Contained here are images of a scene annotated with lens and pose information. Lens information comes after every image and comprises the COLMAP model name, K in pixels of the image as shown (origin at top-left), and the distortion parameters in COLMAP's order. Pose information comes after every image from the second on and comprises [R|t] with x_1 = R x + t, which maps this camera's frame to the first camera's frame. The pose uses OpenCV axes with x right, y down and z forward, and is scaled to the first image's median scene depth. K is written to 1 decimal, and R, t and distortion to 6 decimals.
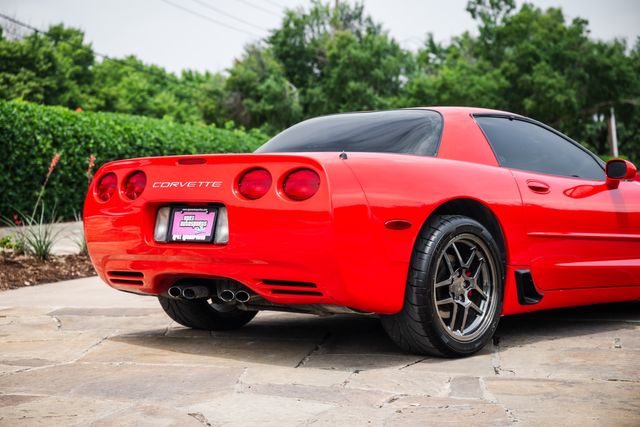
lens RADIAL K [[1139.1, 0, 327.9], [0, 1139.1, 212.2], [0, 0, 1]] dist [0.448348, 0.000000]
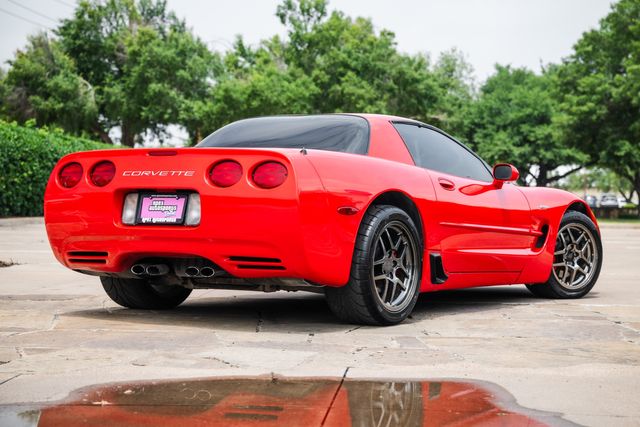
lens RADIAL K [[1261.8, 0, 338.0], [0, 1261.8, 196.2], [0, 0, 1]] dist [0.438674, 0.000000]
pose [[0.982362, 0.021390, 0.185763, -0.106230], [-0.016553, 0.999483, -0.027549, 0.017694], [-0.186256, 0.023988, 0.982208, -0.158439]]
